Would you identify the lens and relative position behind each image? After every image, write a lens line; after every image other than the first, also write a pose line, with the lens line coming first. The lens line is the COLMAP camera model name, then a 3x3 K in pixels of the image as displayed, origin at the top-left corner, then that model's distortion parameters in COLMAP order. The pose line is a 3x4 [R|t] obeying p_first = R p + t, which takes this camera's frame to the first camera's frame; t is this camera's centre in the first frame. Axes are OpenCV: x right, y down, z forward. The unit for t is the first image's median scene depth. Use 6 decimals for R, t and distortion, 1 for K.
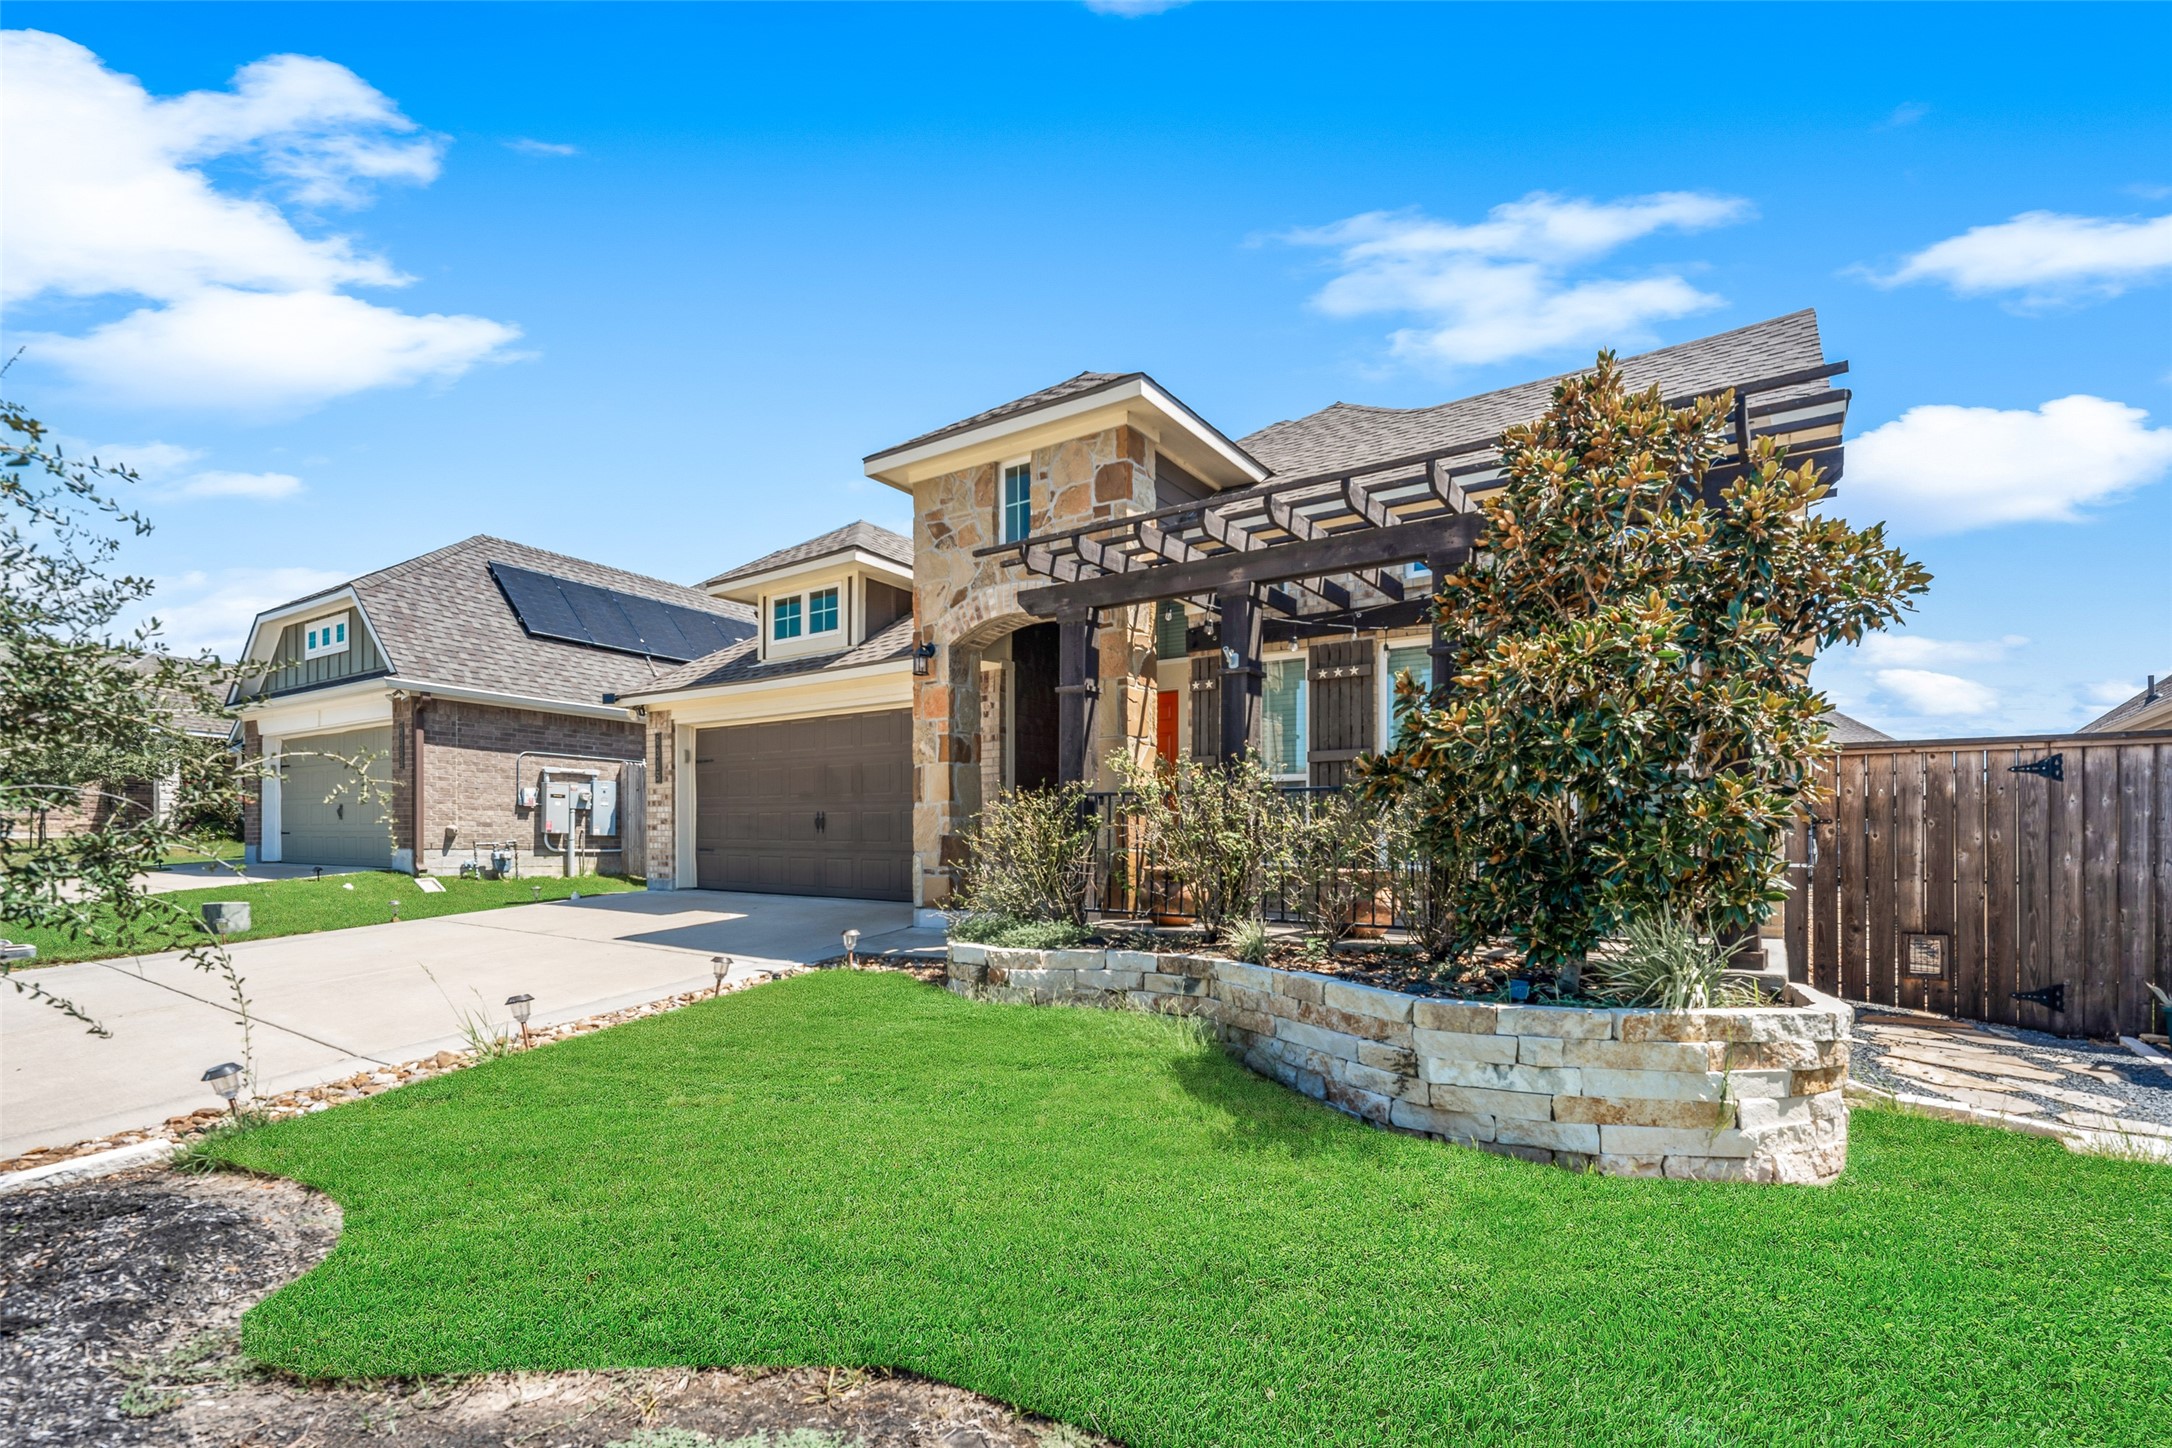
lens RADIAL K [[877.7, 0, 1090.2], [0, 877.7, 739.2], [0, 0, 1]] dist [0.000974, -0.000087]
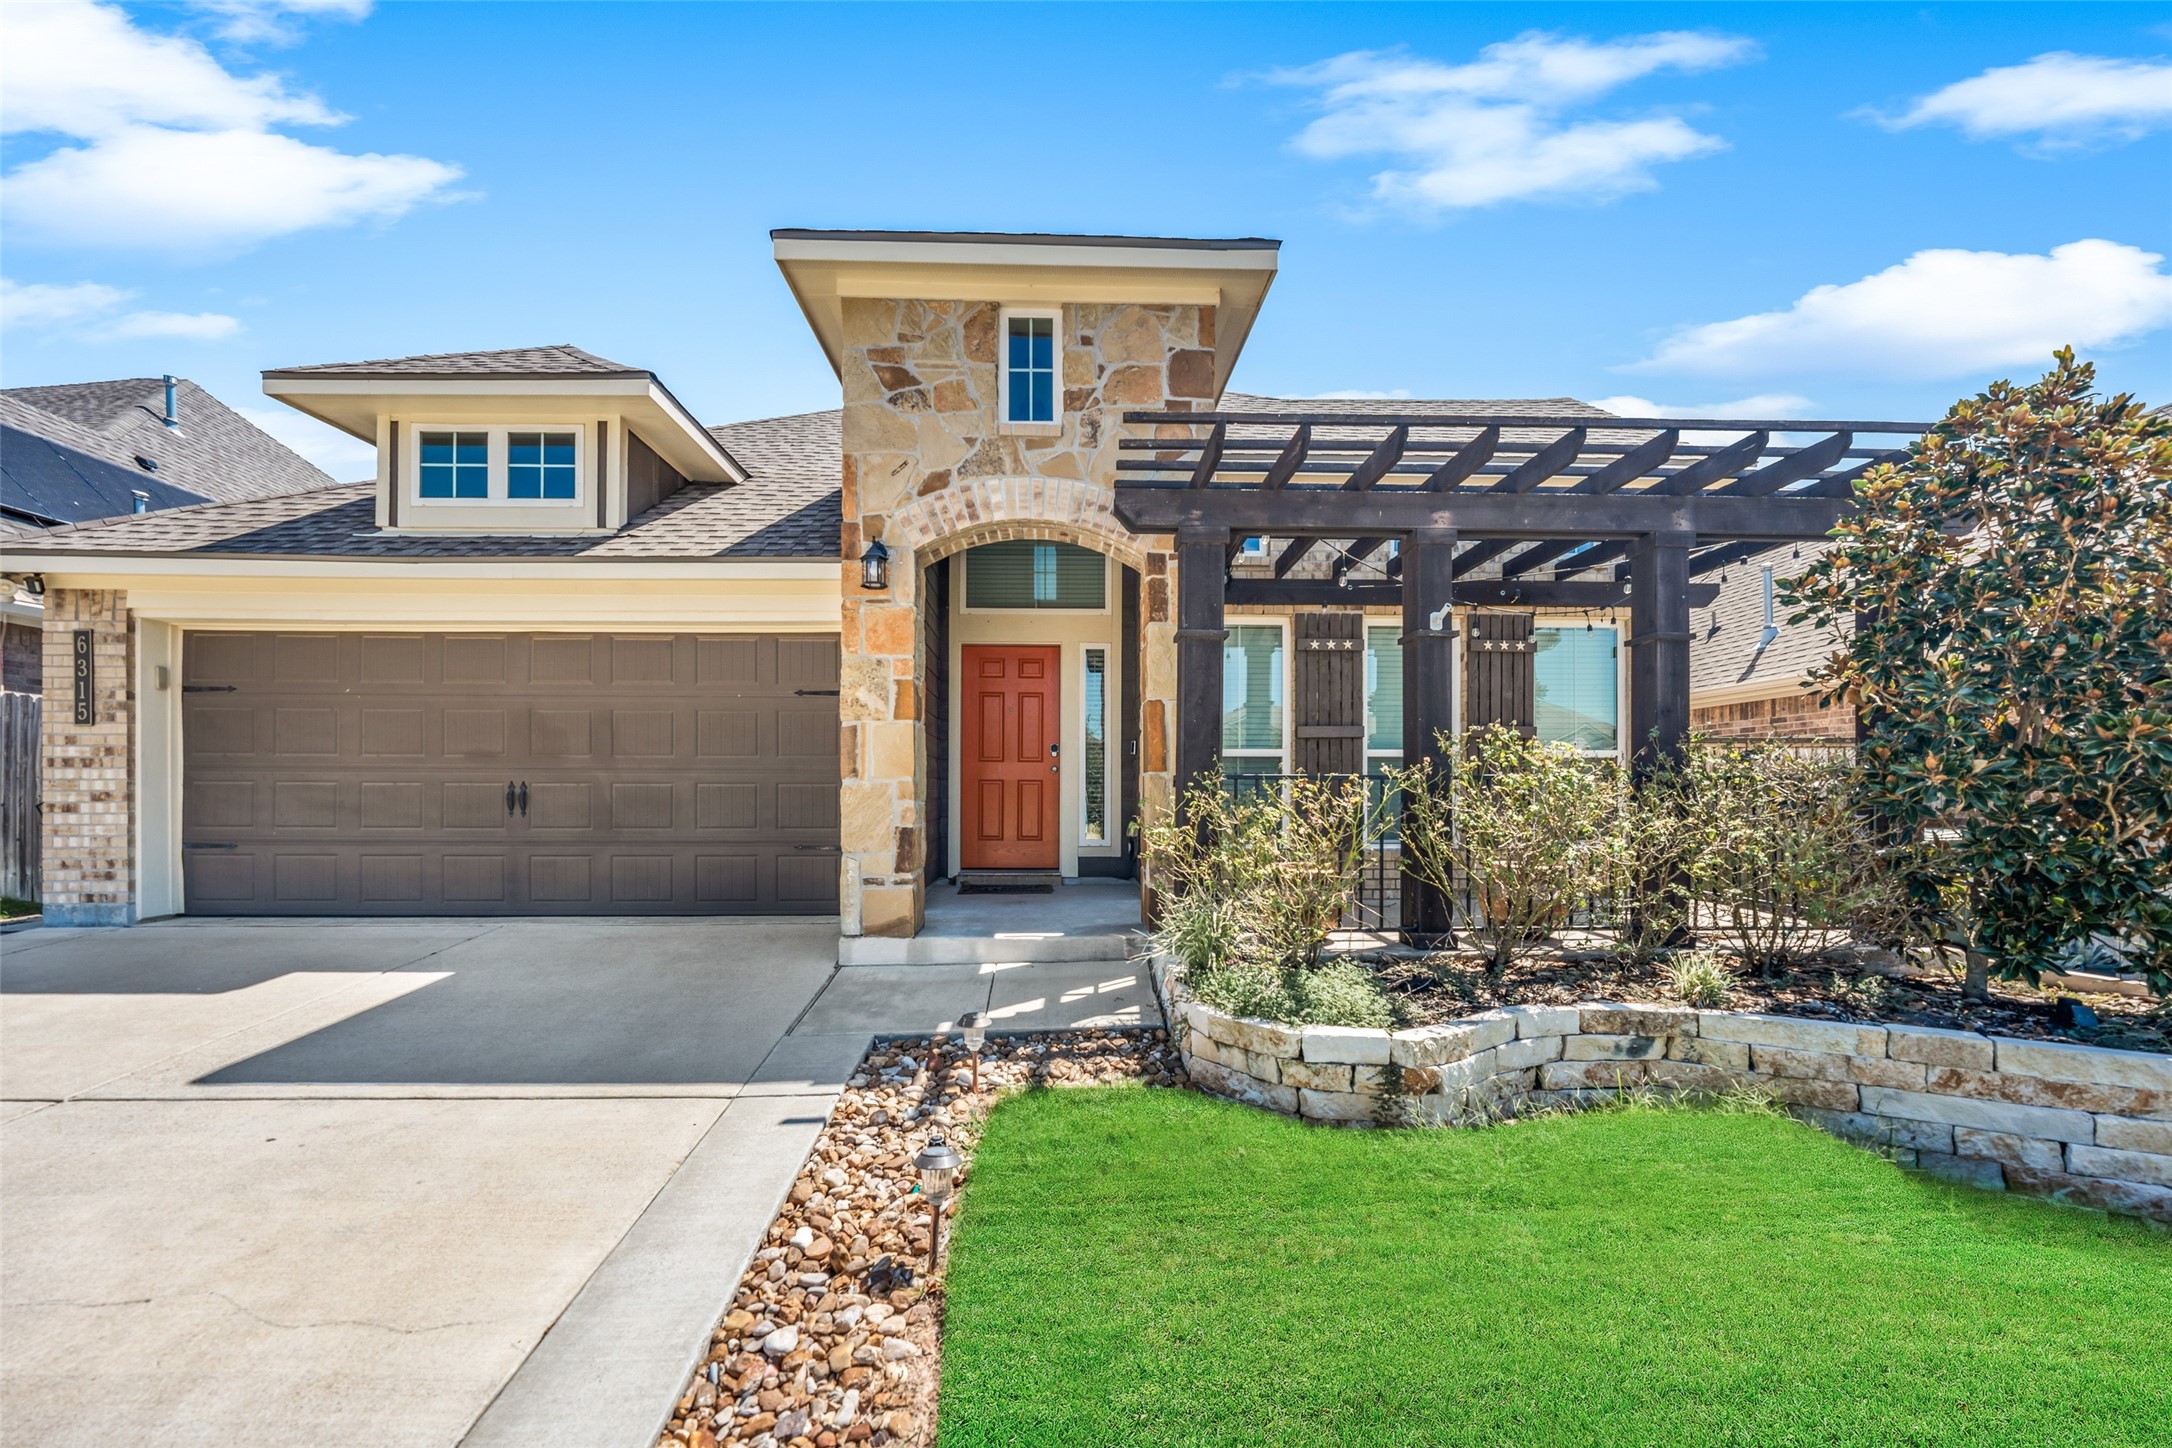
lens RADIAL K [[779.7, 0, 1079.0], [0, 779.7, 723.0], [0, 0, 1]] dist [-0.002458, 0.000092]
pose [[0.829559, 0.040142, 0.556974, -0.387379], [-0.057421, 0.998258, 0.013577, 0.012121], [-0.555459, -0.043245, 0.830419, 0.417938]]
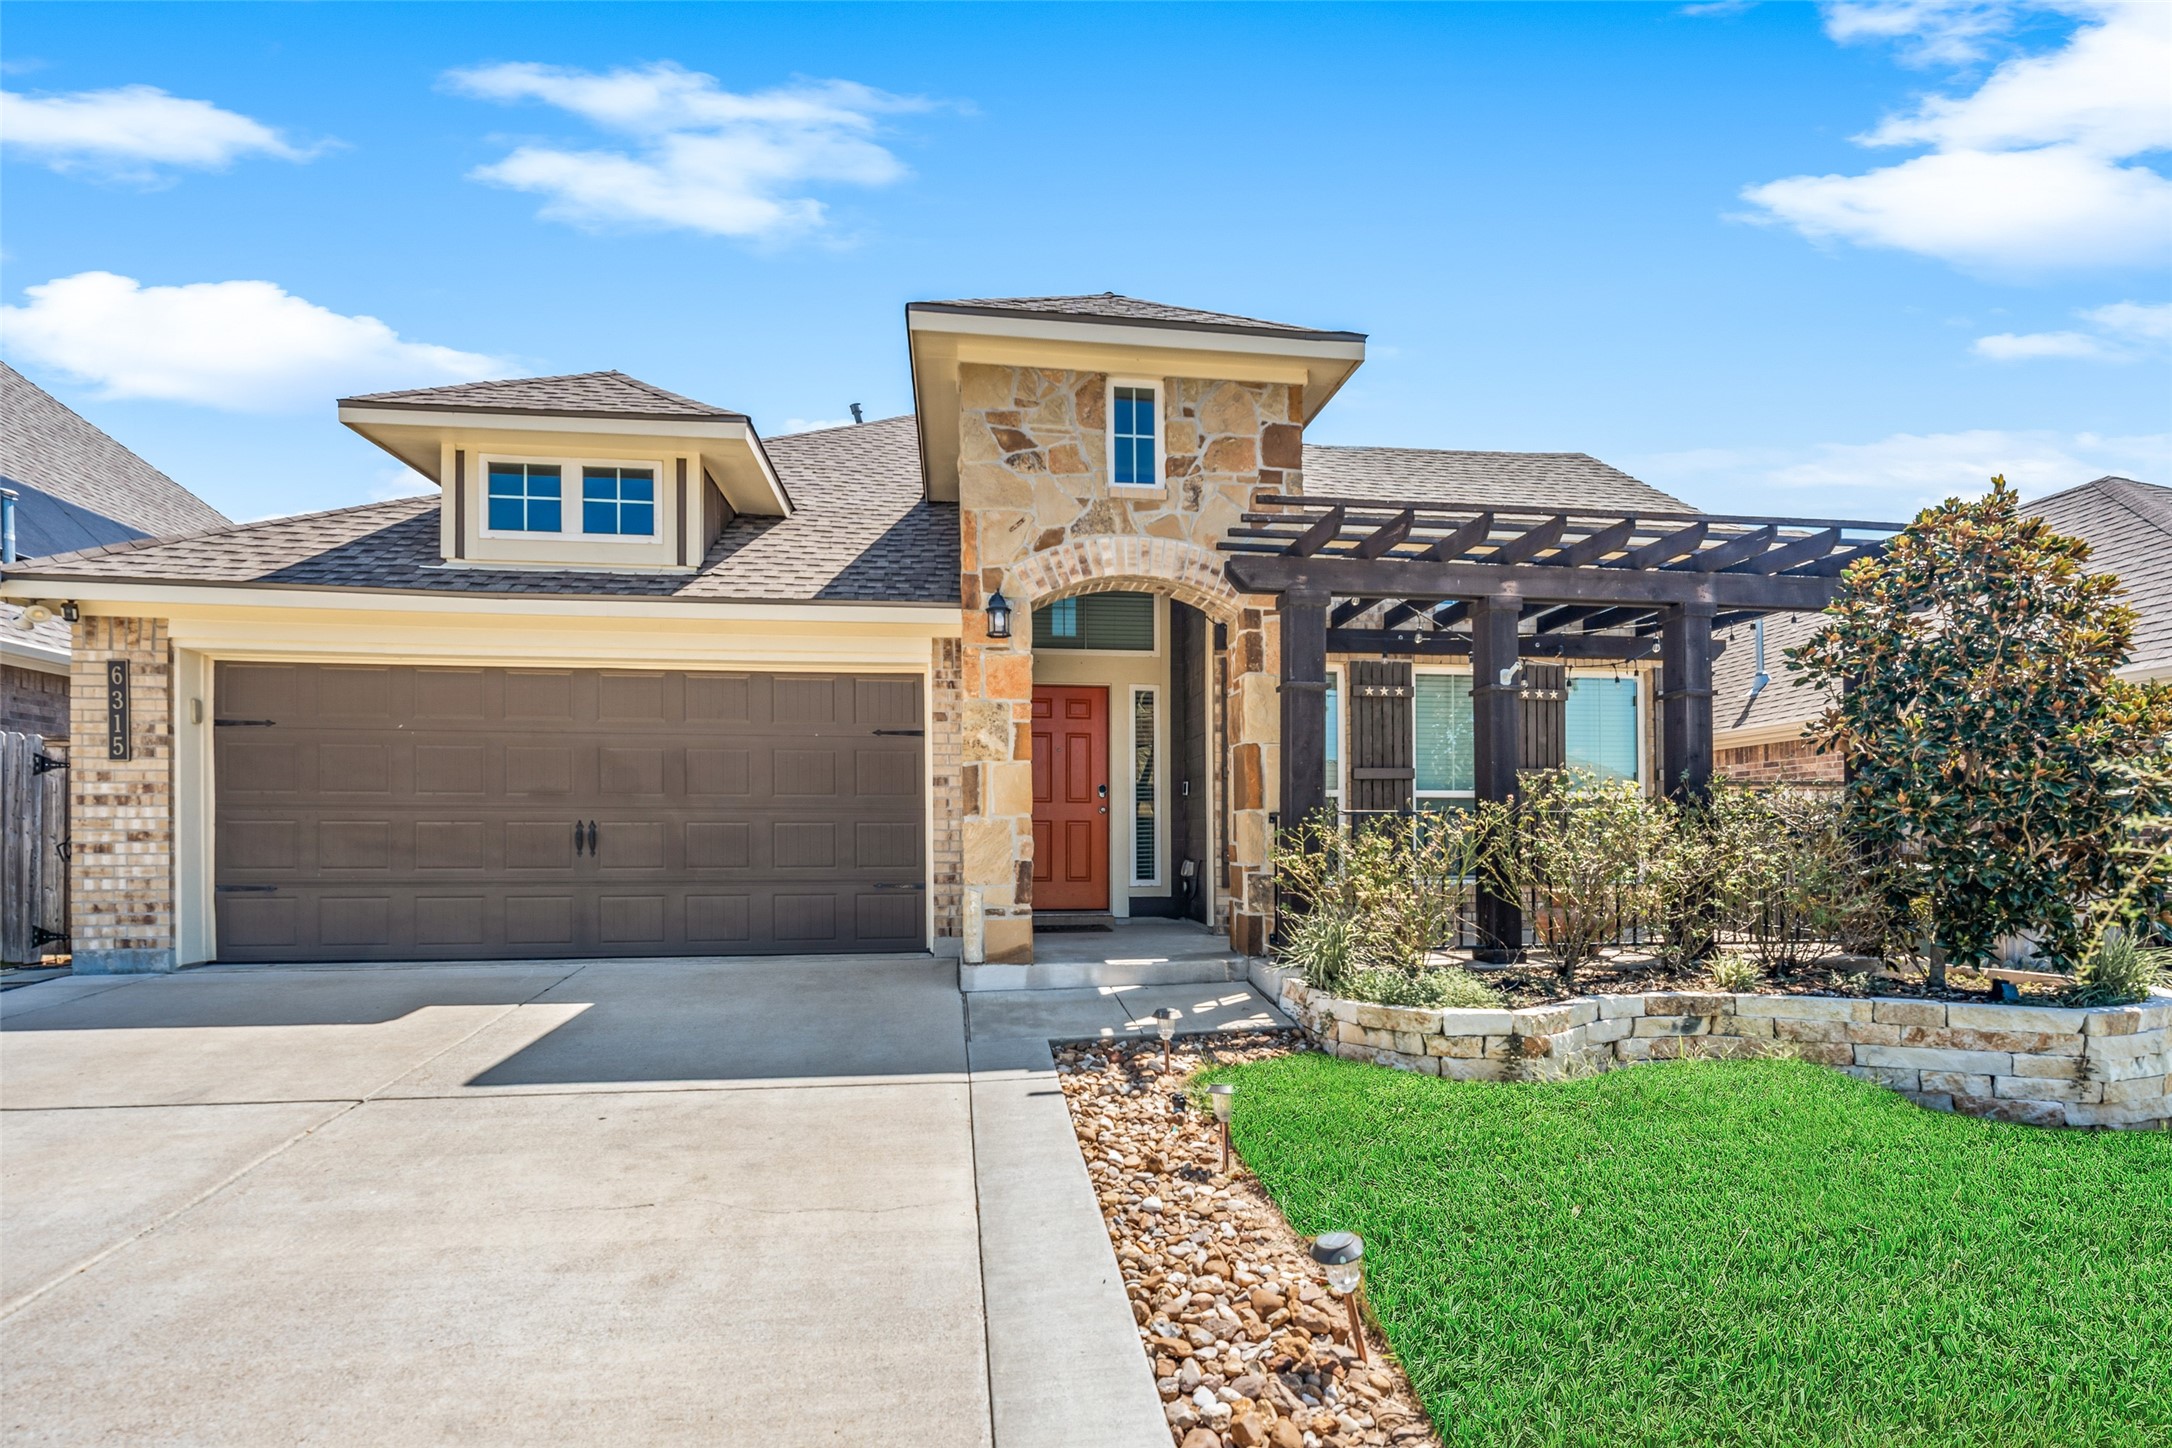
lens RADIAL K [[895.3, 0, 1089.4], [0, 895.3, 748.4], [0, 0, 1]] dist [0.001044, -0.000607]
pose [[0.775877, 0.055172, 0.628467, -0.585872], [-0.063812, 0.997923, -0.008826, 0.018858], [-0.627649, -0.033256, 0.777786, 0.384207]]
